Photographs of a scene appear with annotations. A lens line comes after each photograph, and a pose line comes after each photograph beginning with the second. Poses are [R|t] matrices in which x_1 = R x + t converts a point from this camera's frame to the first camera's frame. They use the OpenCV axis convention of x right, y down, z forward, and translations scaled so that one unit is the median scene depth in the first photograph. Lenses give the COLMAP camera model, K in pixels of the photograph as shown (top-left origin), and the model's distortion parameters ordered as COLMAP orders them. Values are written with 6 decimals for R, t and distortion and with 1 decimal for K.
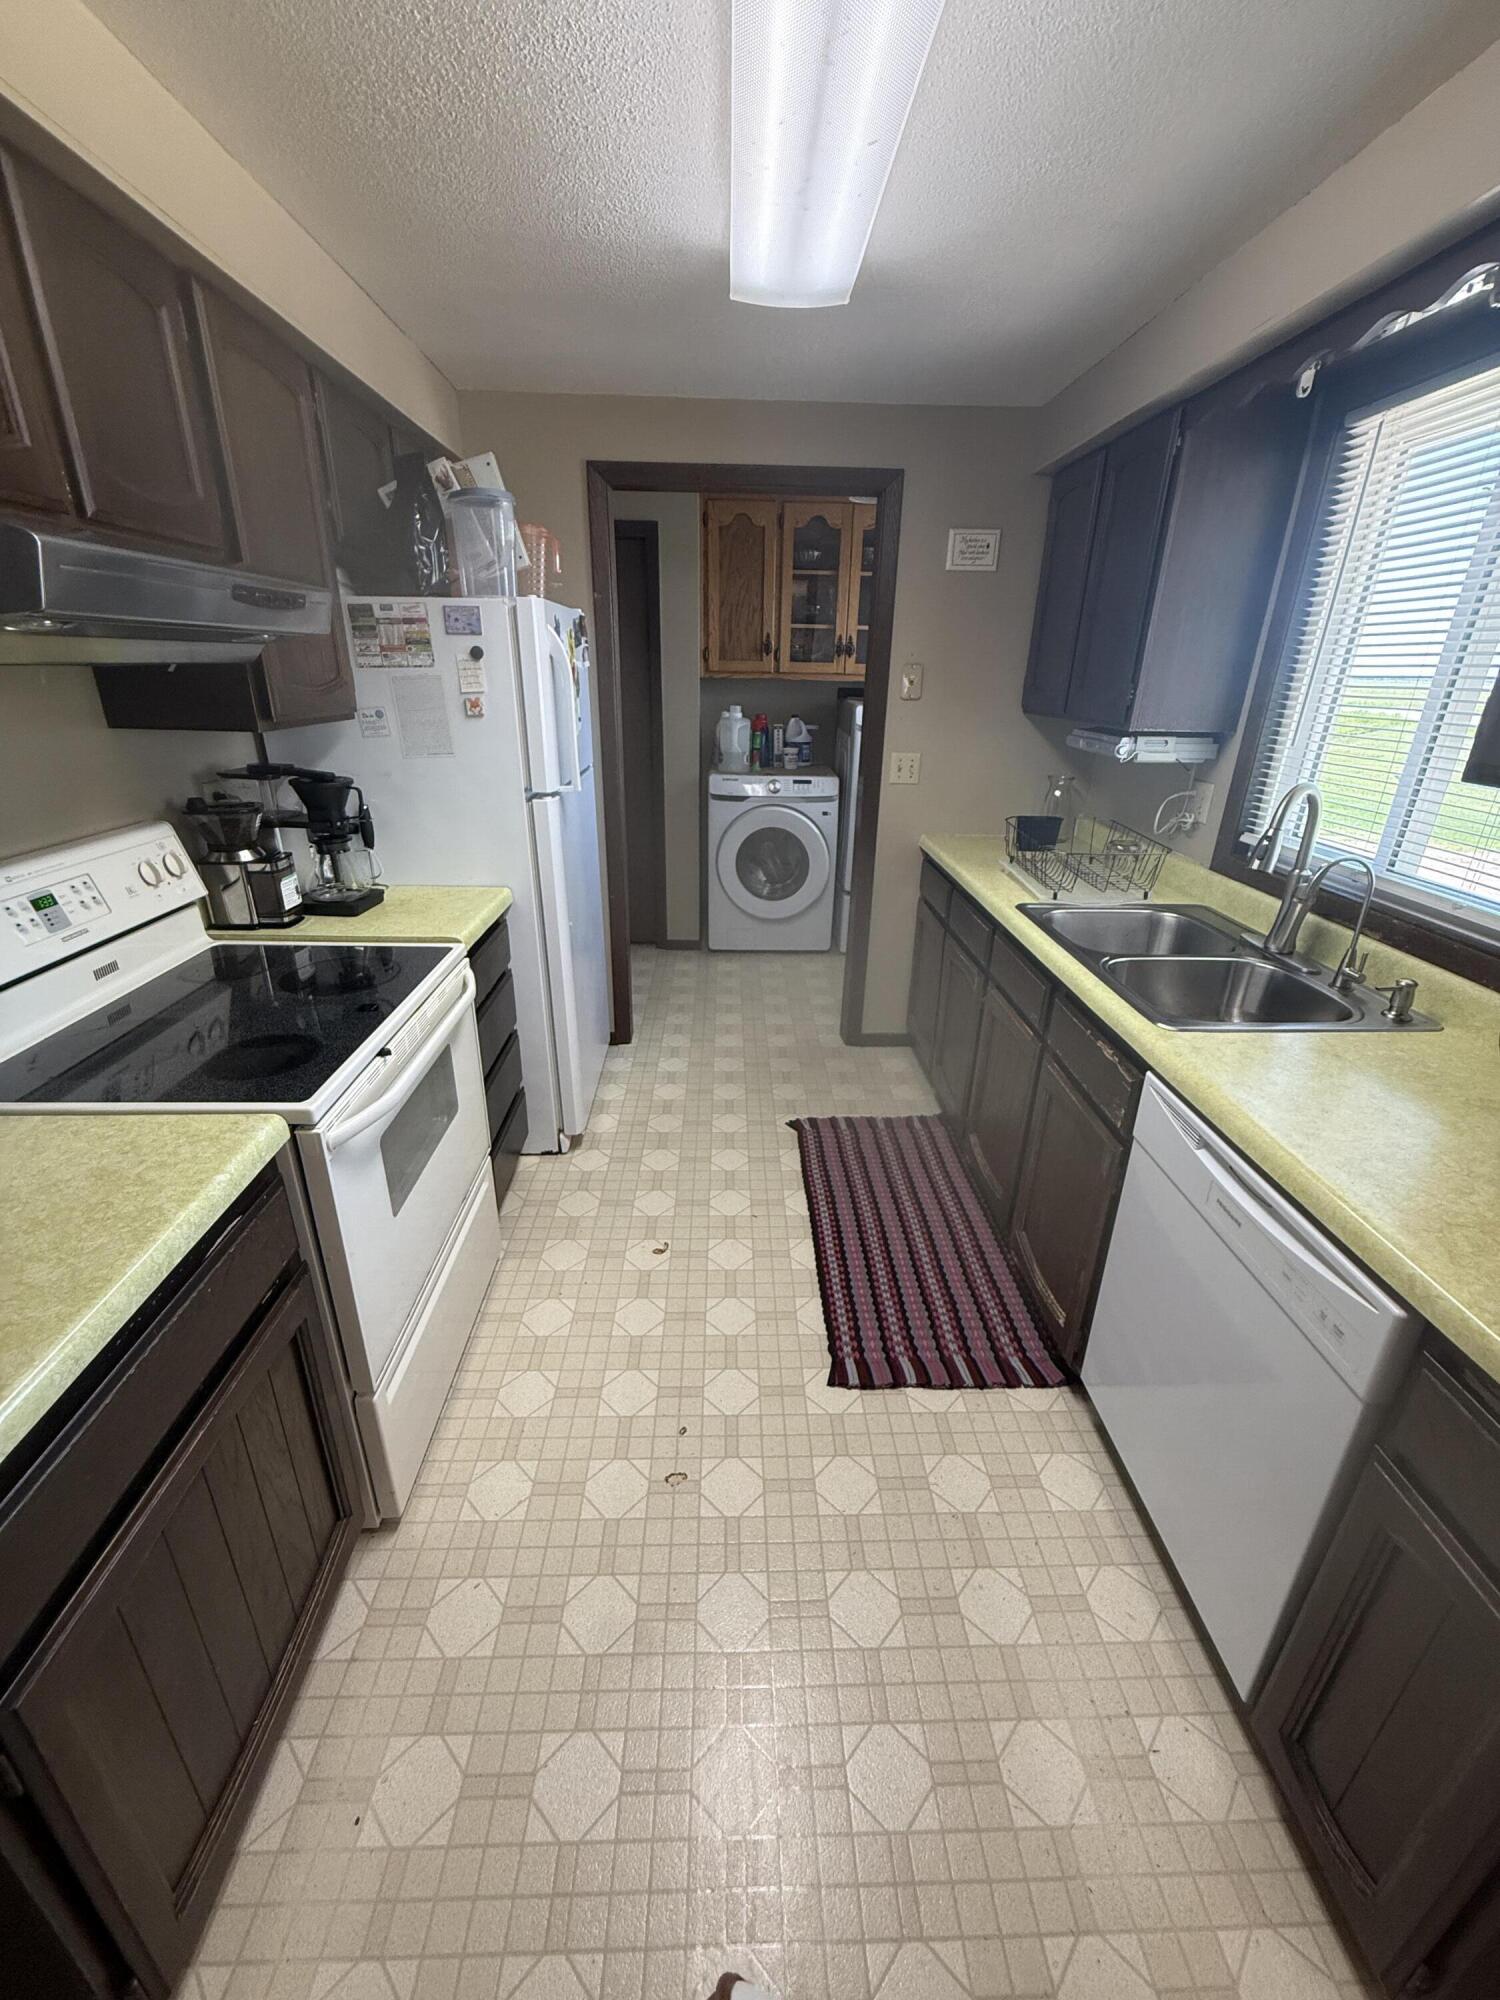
lens RADIAL K [[793.6, 0, 754.7], [0, 793.6, 1003.4], [0, 0, 1]] dist [-0.001647, -0.000396]
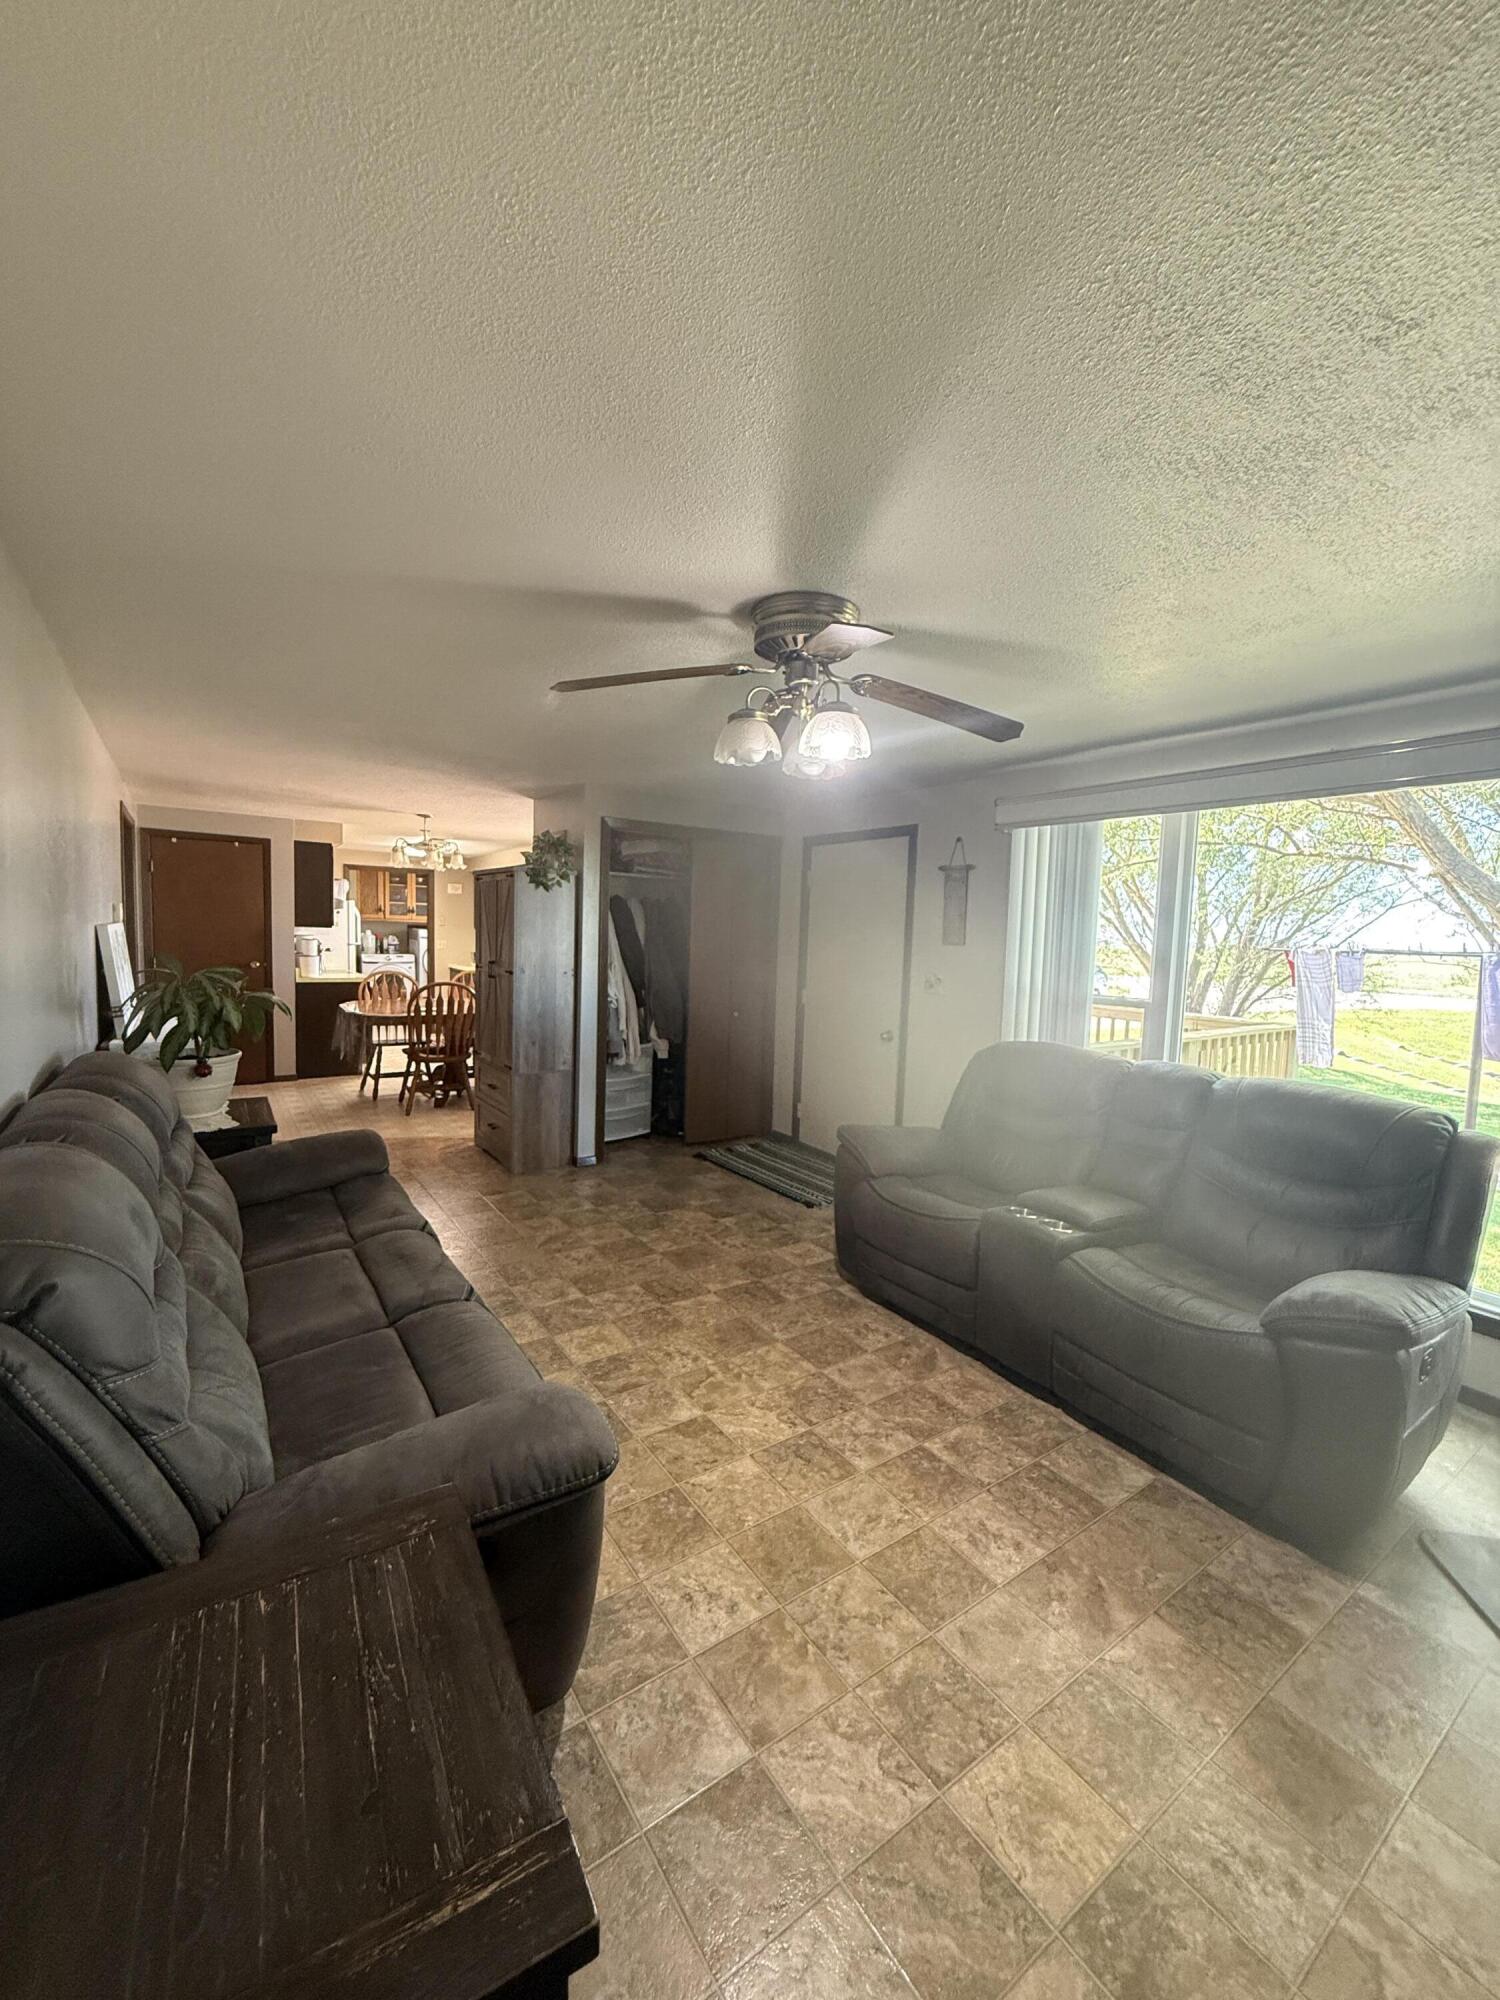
lens RADIAL K [[793.6, 0, 746.4], [0, 793.6, 995.0], [0, 0, 1]] dist [-0.001647, -0.000396]
pose [[0.839910, -0.040730, 0.541196, -0.674554], [0.202647, 0.948595, -0.243108, 1.198356], [-0.503474, 0.313861, 0.804988, -2.786606]]
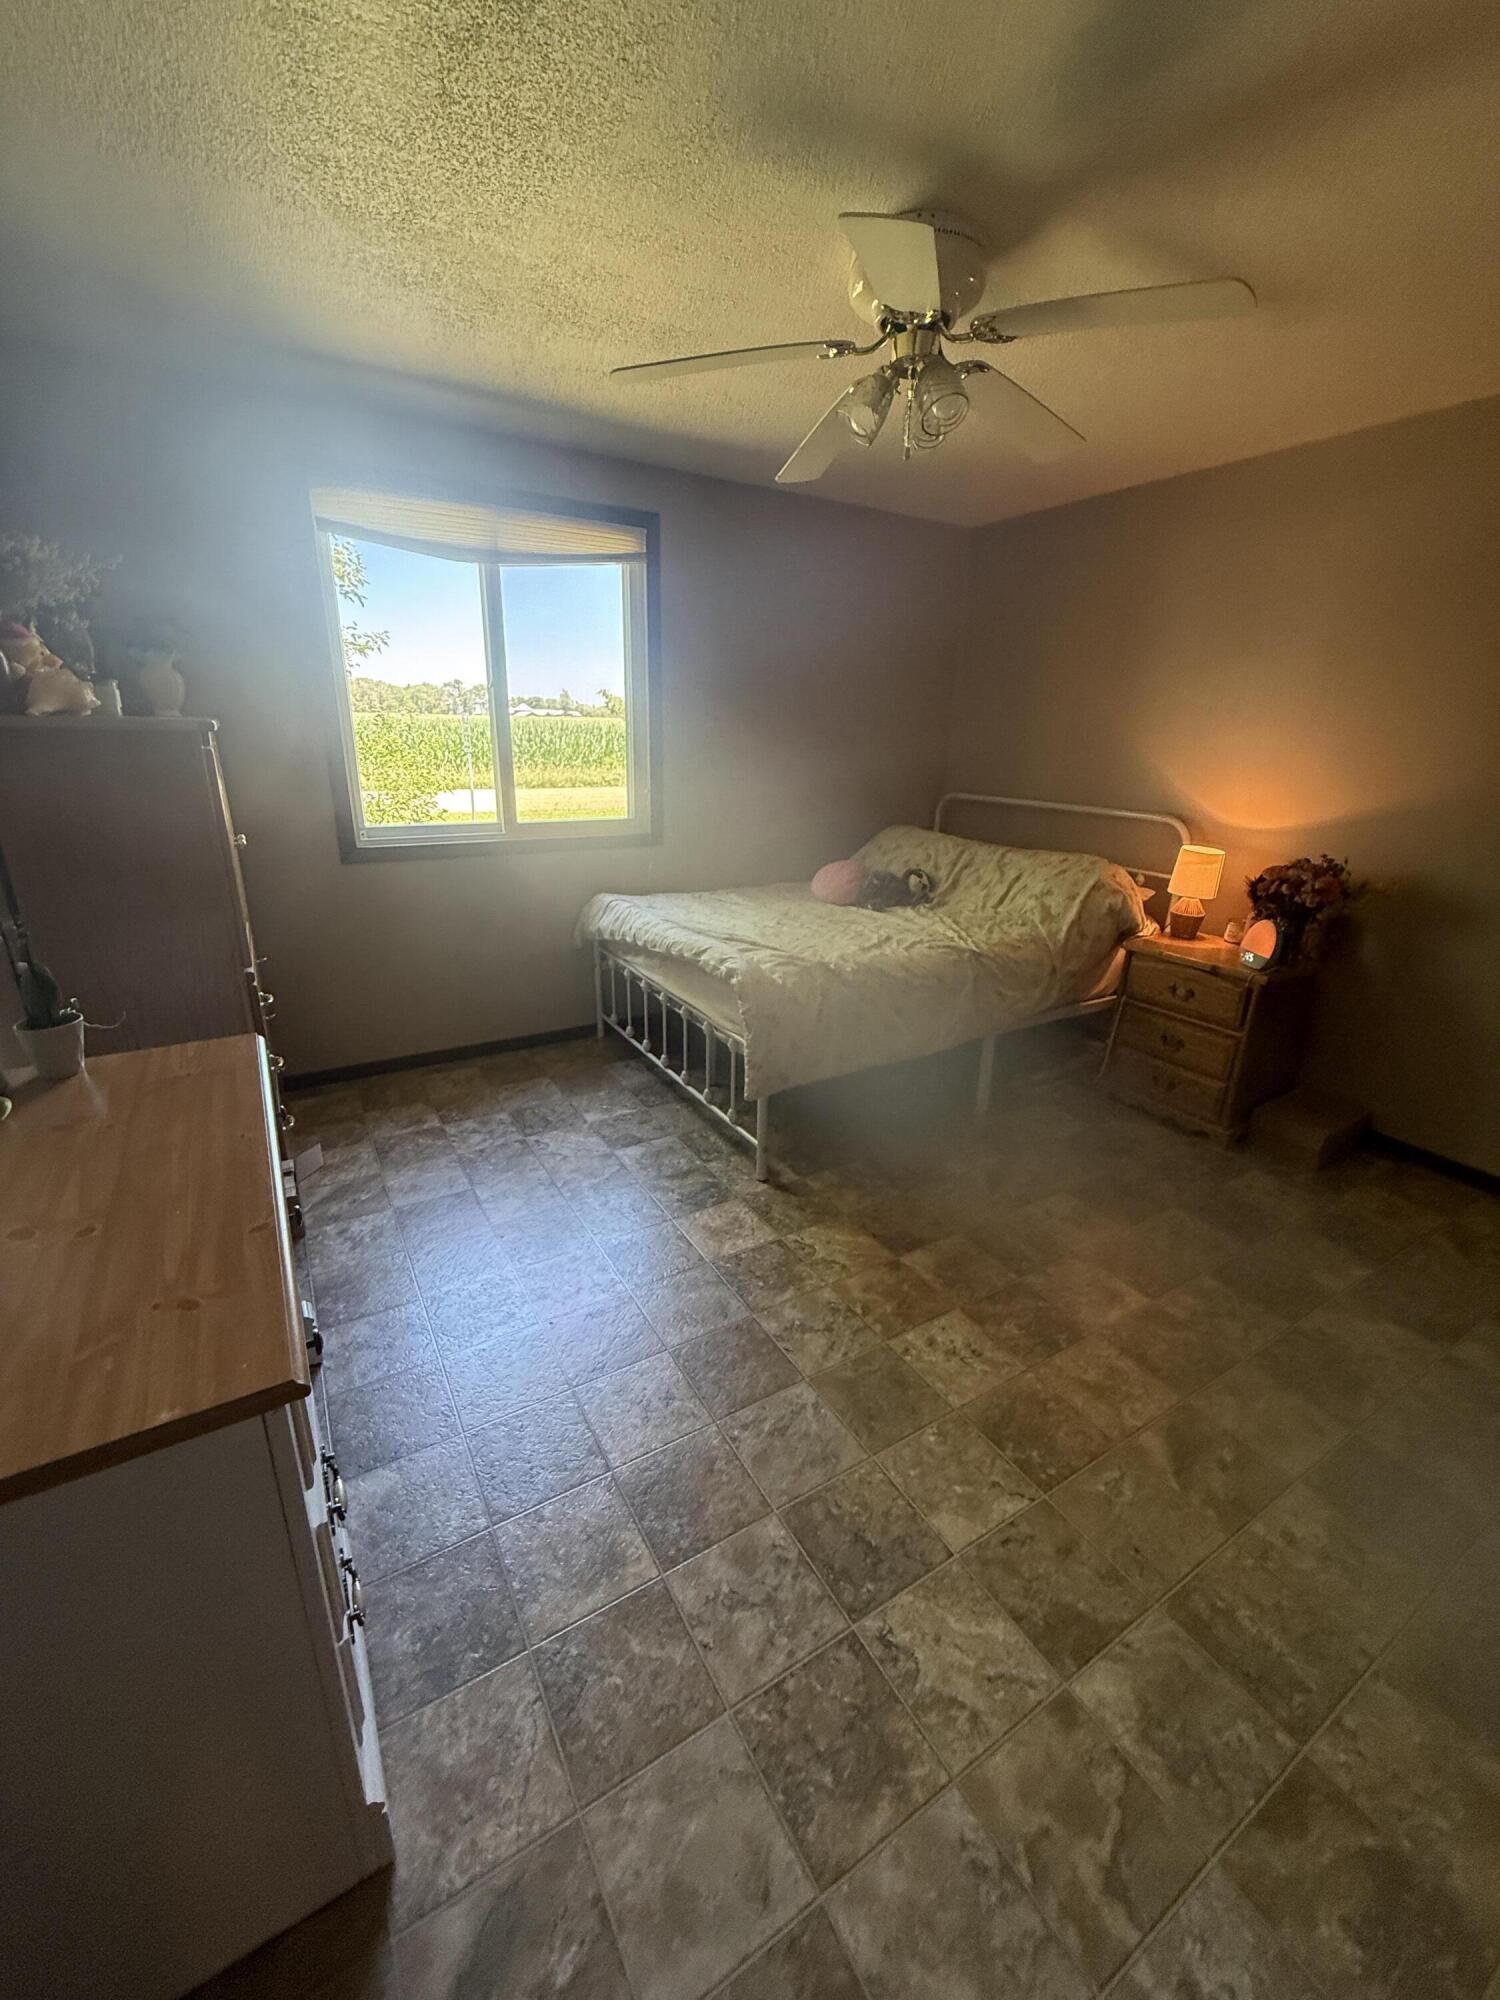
lens RADIAL K [[793.6, 0, 743.1], [0, 793.6, 1007.7], [0, 0, 1]] dist [-0.001647, -0.000396]
pose [[-0.875426, 0.130476, -0.465410, 0.099830], [-0.221892, 0.746938, 0.626775, 0.884368], [0.429411, 0.651966, -0.624937, -1.903494]]
